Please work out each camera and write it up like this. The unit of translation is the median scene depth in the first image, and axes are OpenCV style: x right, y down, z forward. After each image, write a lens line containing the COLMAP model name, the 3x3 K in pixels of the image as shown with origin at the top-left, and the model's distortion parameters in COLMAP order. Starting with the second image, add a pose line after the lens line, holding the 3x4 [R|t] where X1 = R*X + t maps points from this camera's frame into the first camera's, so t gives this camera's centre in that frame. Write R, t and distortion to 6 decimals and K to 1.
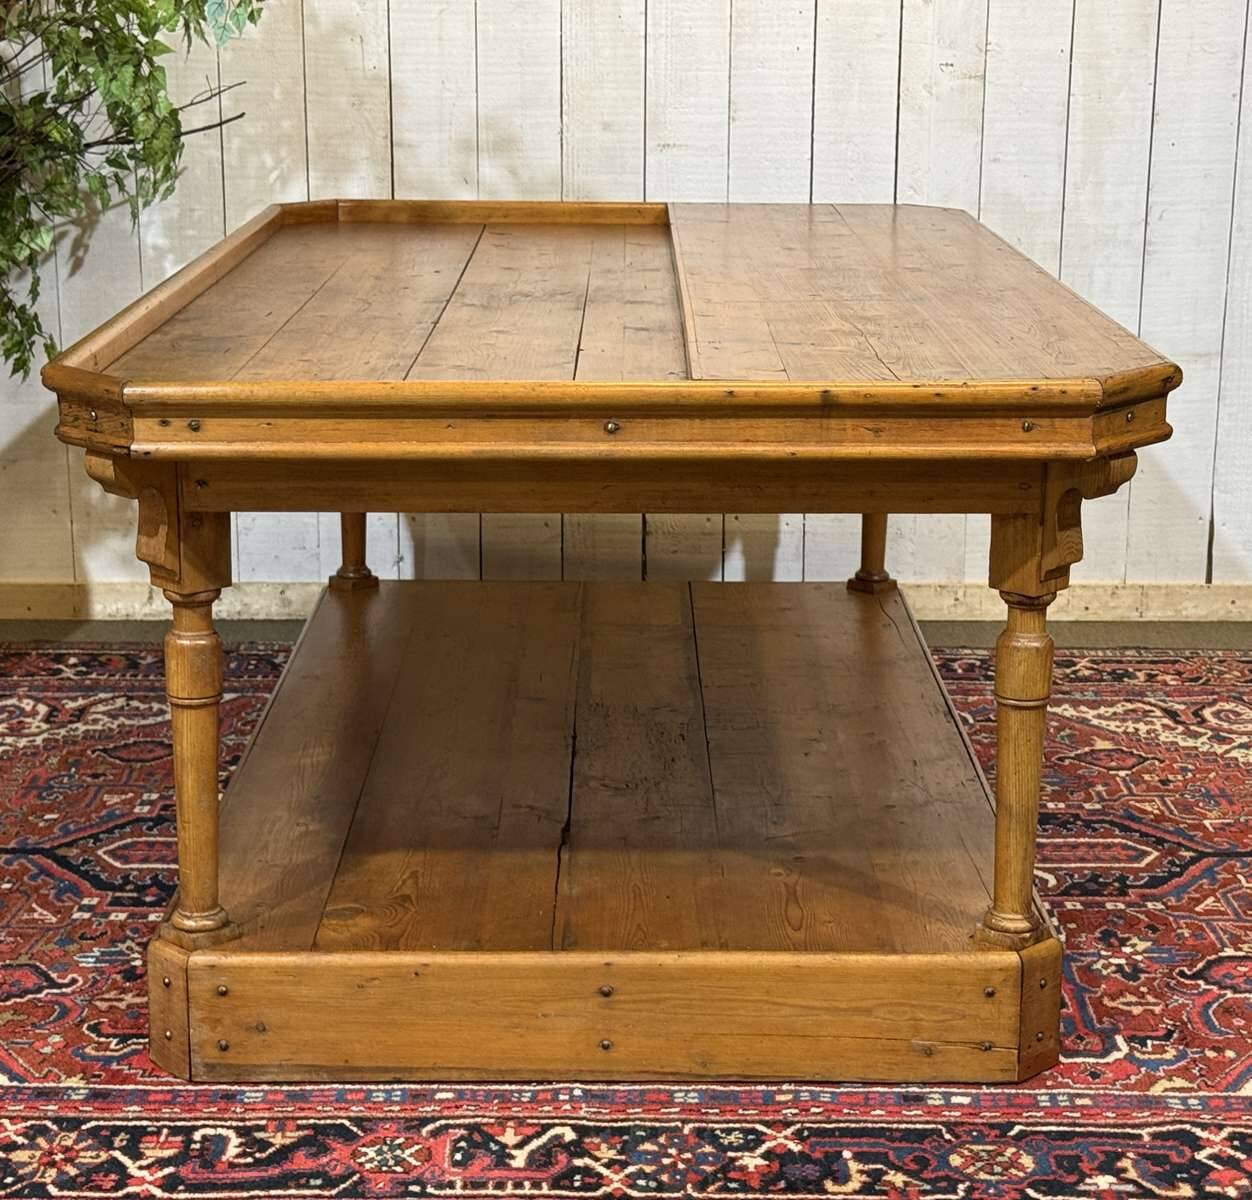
lens RADIAL K [[2644.8, 0, 632.2], [0, 2644.8, 648.5], [0, 0, 1]] dist [0.154626, -0.183793]
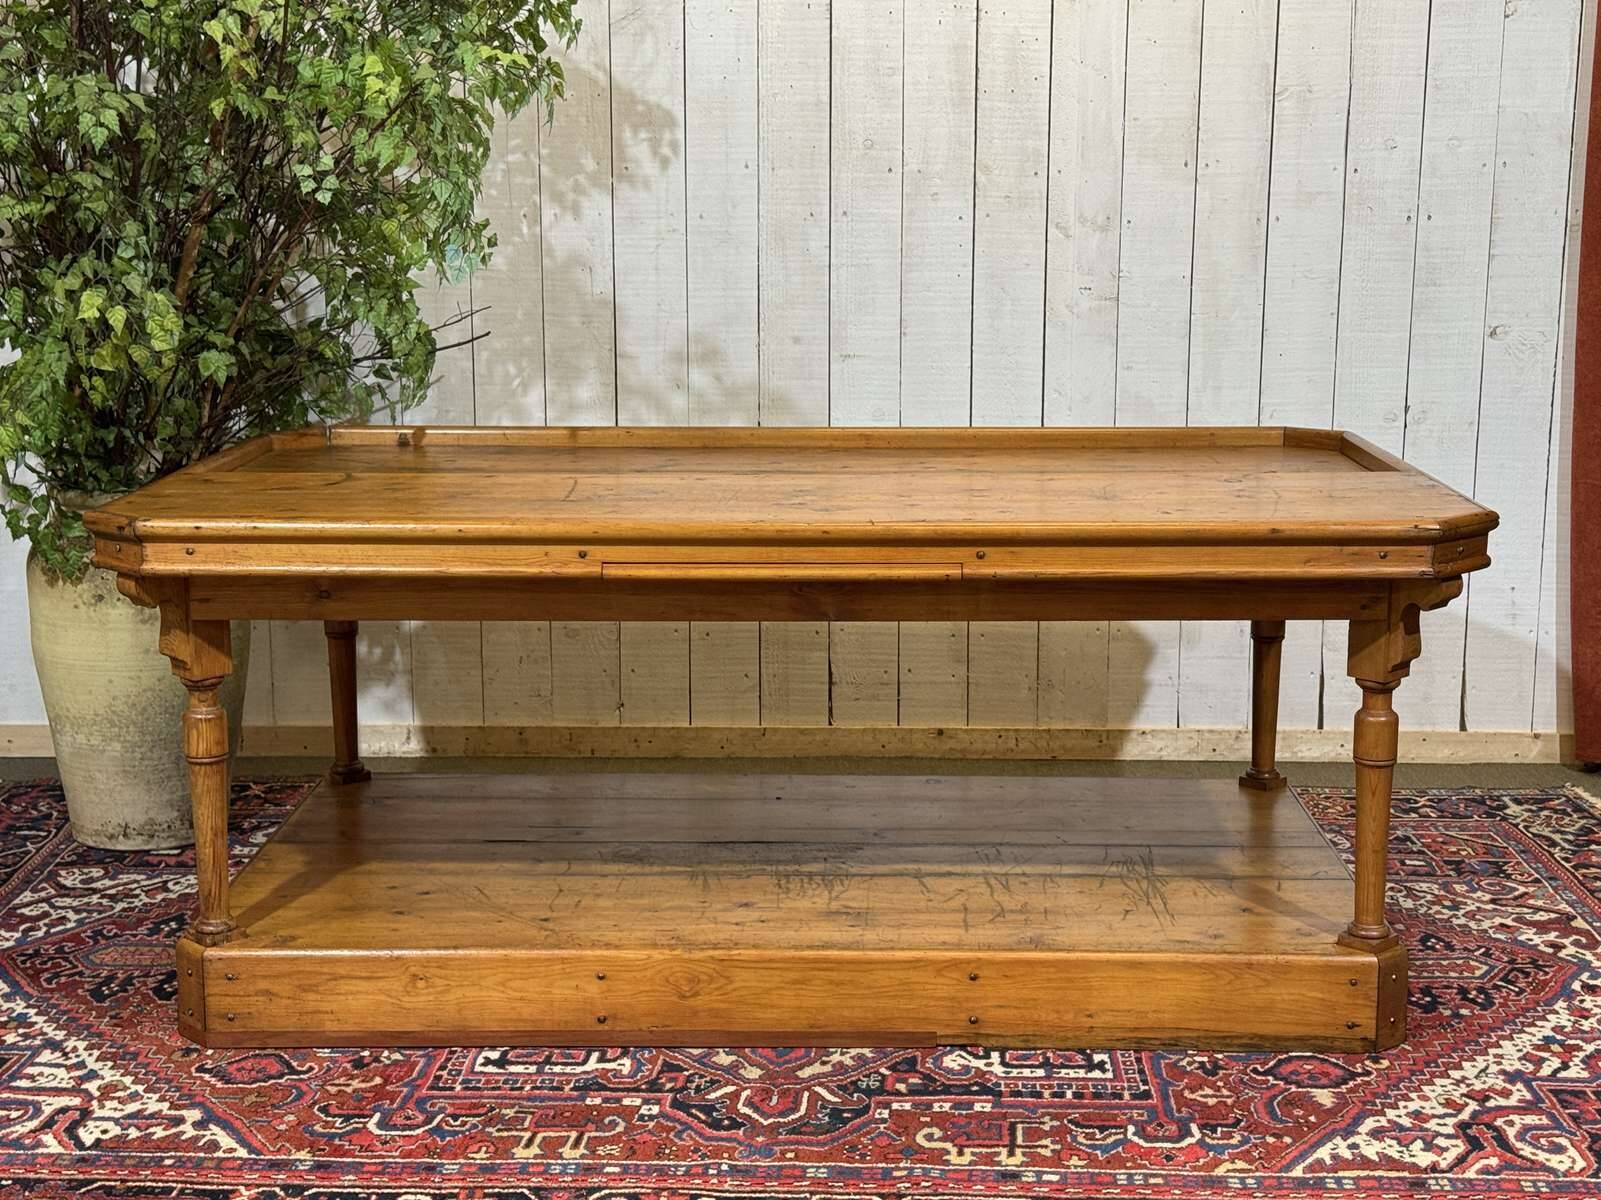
lens RADIAL K [[2363.4, 0, 799.6], [0, 2363.4, 616.9], [0, 0, 1]] dist [0.195884, -0.422379]
pose [[0.999259, 0.001631, -0.038462, 0.052566], [-0.004174, 0.997802, -0.066130, -0.006517], [0.038270, 0.066241, 0.997069, -0.068883]]
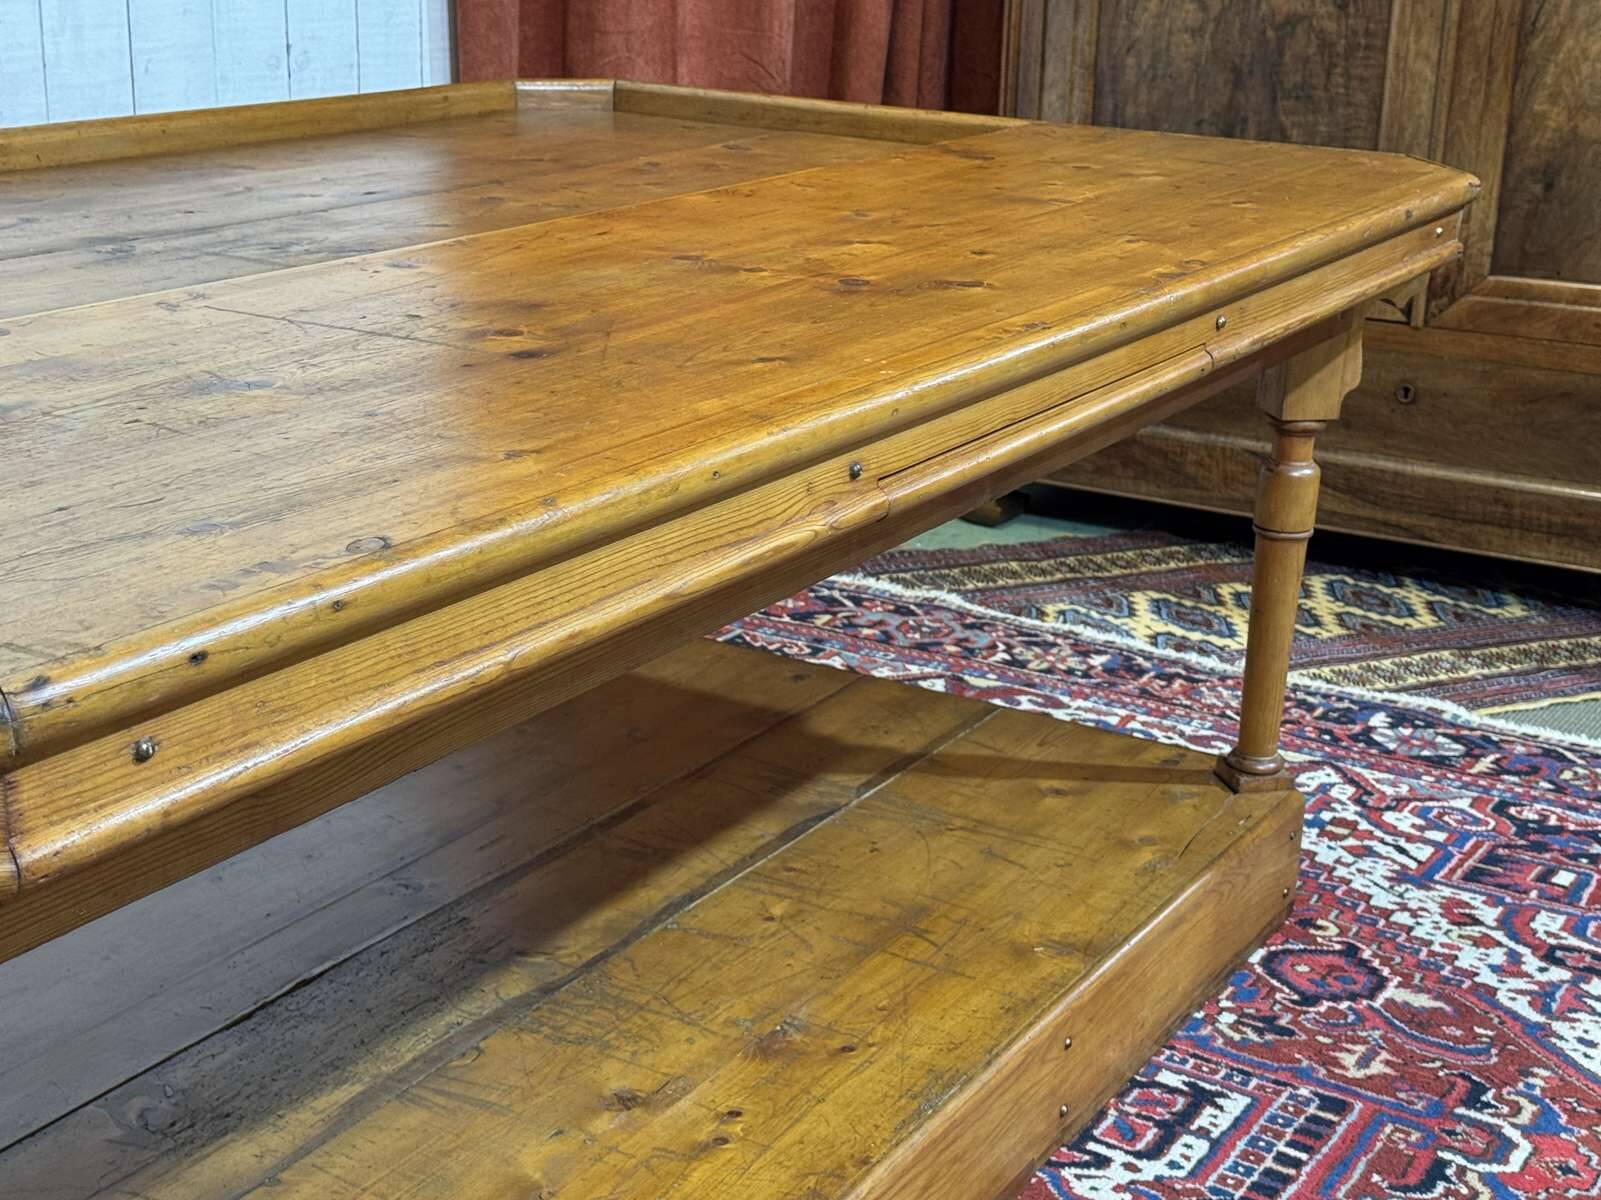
lens RADIAL K [[2363.4, 0, 799.6], [0, 2363.4, 616.9], [0, 0, 1]] dist [0.195884, -0.422379]
pose [[0.526879, -0.254041, 0.811087, -0.482634], [0.185617, 0.965644, 0.181874, -0.168833], [-0.829424, 0.054725, 0.555932, 0.794683]]
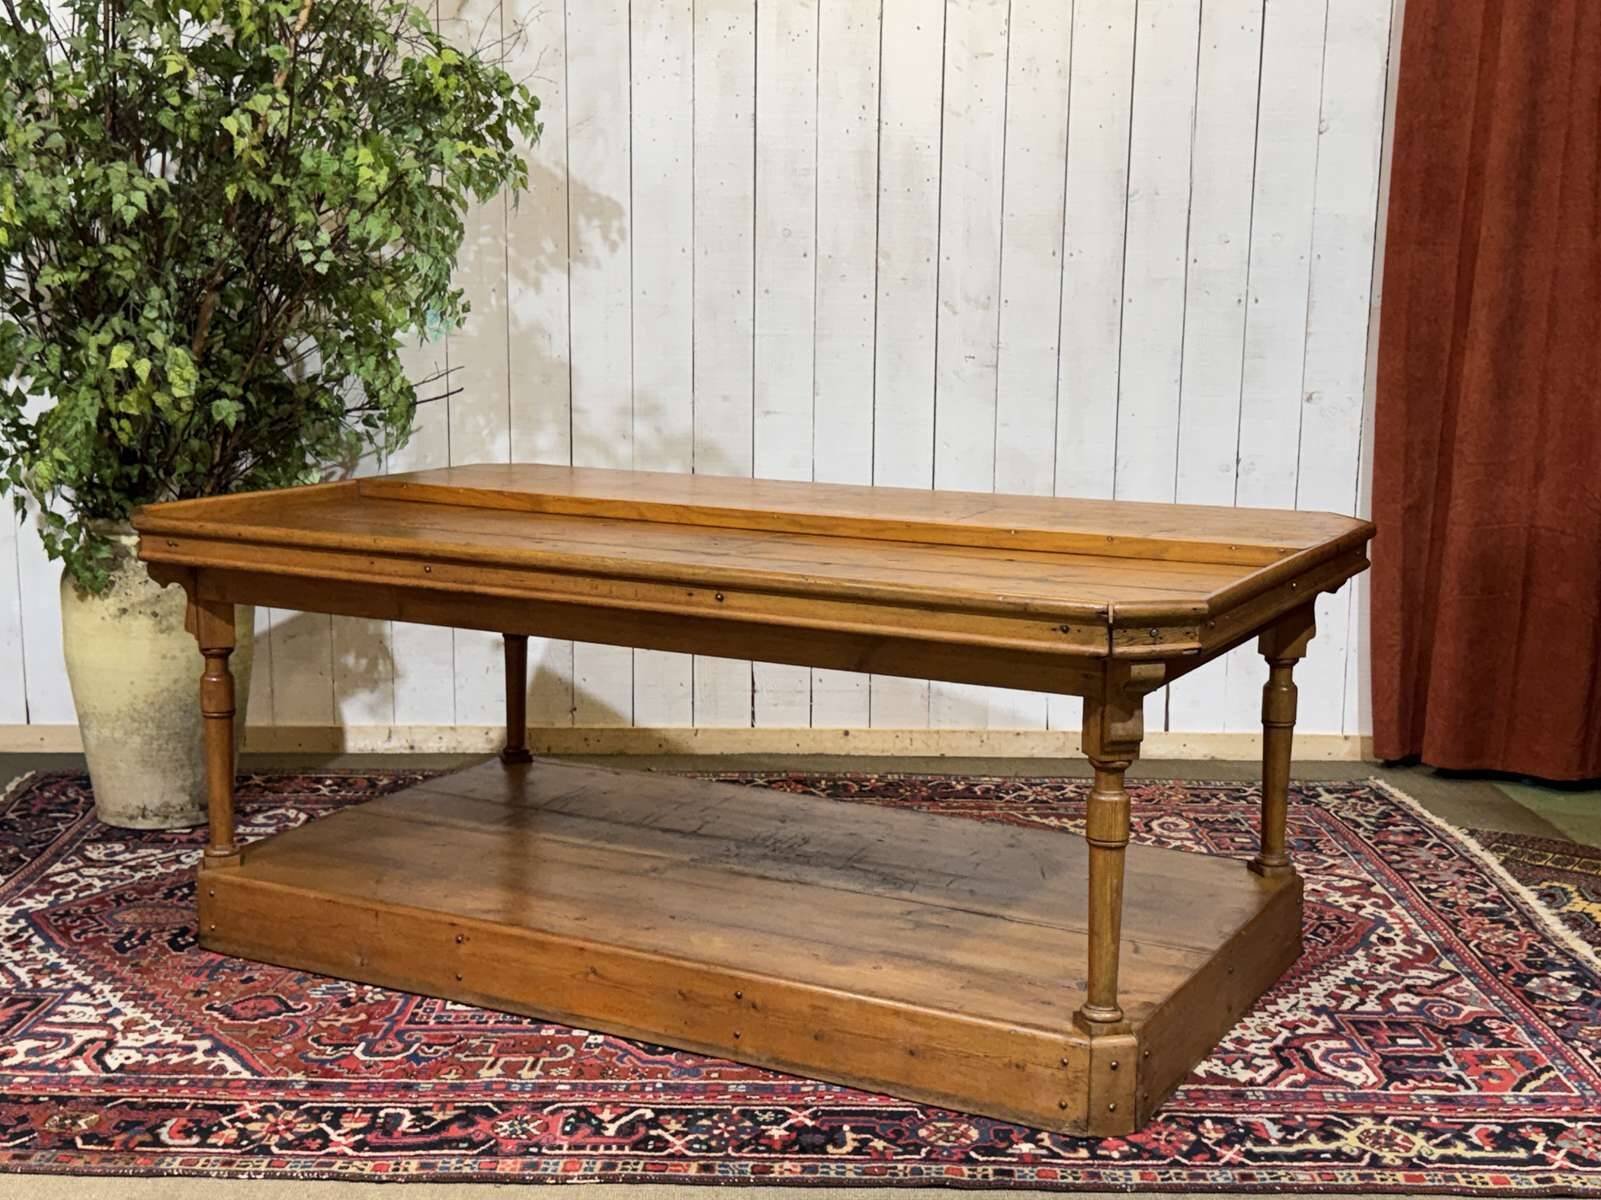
lens RADIAL K [[2051.4, 0, 801.3], [0, 2051.4, 620.1], [0, 0, 1]] dist [0.214587, -0.530989]
pose [[0.999975, 0.006066, -0.003682, 0.056303], [-0.006354, 0.996458, -0.083846, 0.014873], [0.003160, 0.083867, 0.996472, -0.102731]]
